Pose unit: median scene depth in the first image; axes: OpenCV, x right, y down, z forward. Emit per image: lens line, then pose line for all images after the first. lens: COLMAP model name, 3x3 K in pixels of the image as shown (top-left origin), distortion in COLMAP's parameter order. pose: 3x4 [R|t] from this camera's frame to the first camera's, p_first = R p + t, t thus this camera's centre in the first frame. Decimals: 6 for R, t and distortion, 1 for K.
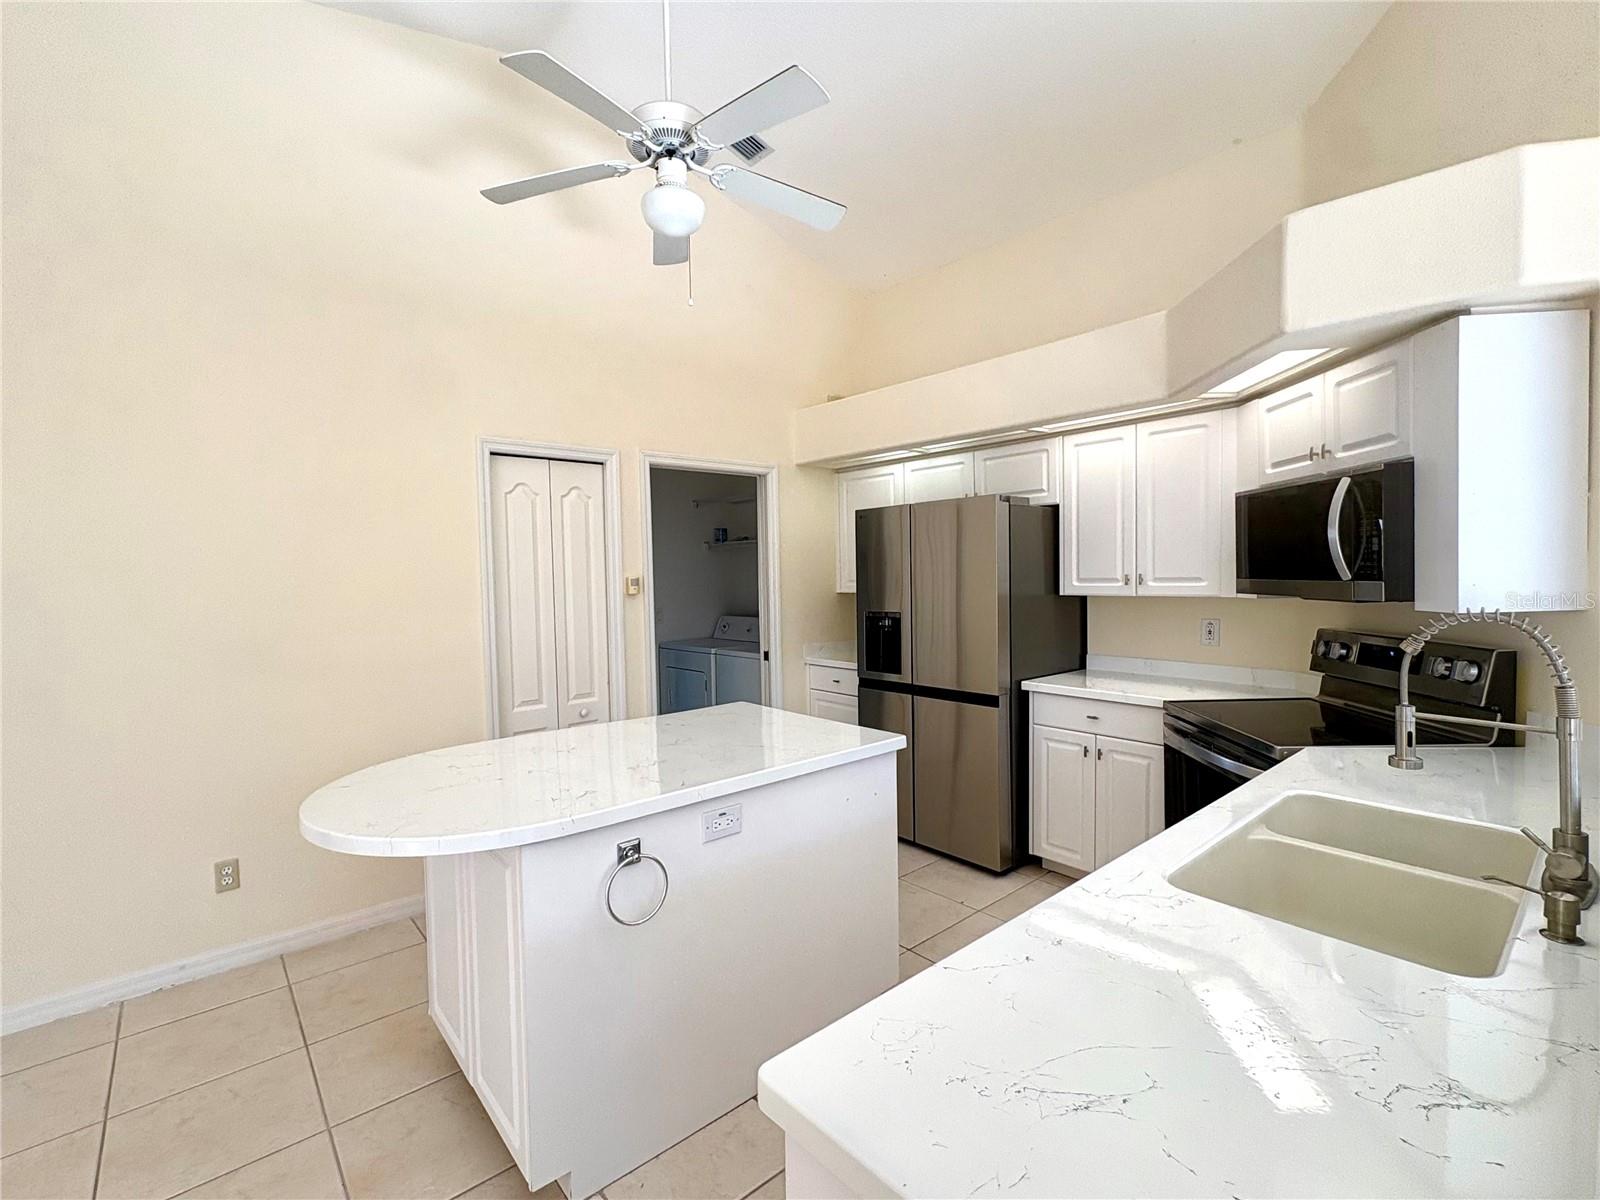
lens RADIAL K [[710.0, 0, 797.7], [0, 710.0, 598.6], [0, 0, 1]] dist [0.000643, -0.000752]
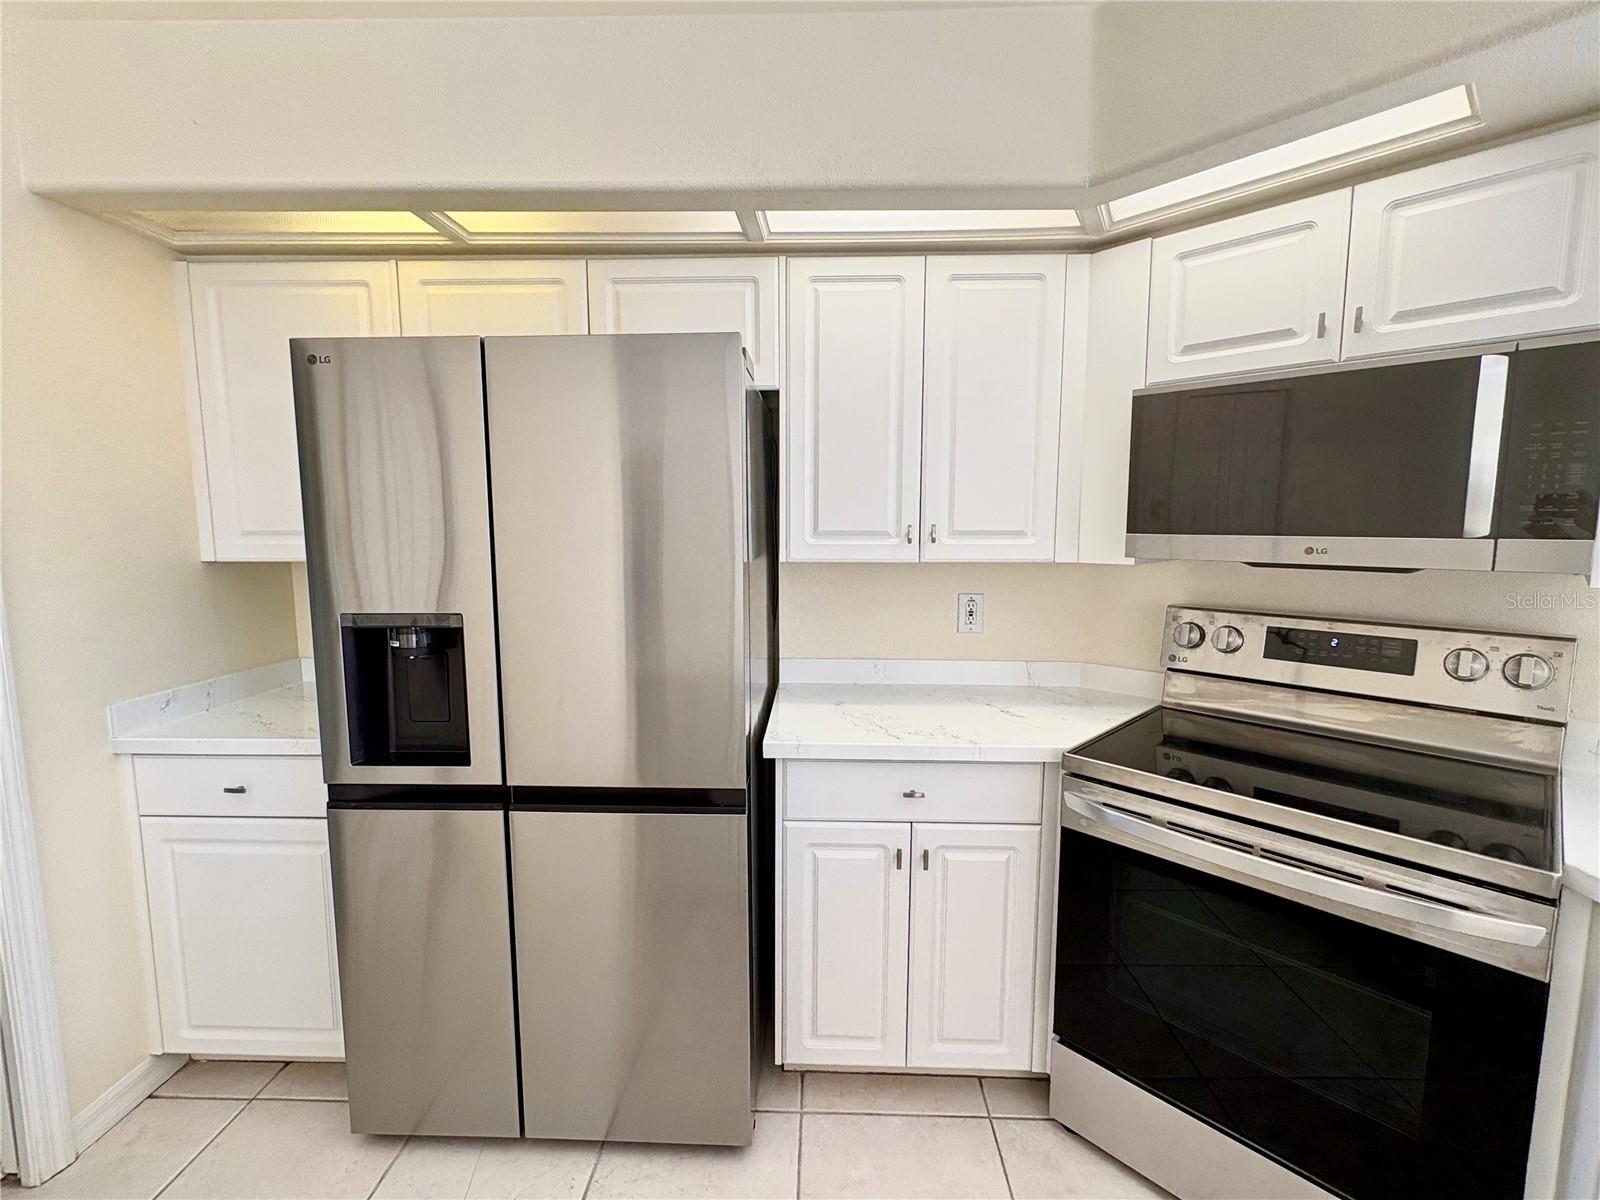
lens RADIAL K [[710.0, 0, 800.0], [0, 710.0, 601.9], [0, 0, 1]] dist [0.000643, -0.000752]
pose [[0.677304, -0.065483, 0.732783, -0.020305], [0.013889, 0.996992, 0.076256, -0.016975], [-0.735572, -0.041471, 0.676176, 0.667319]]
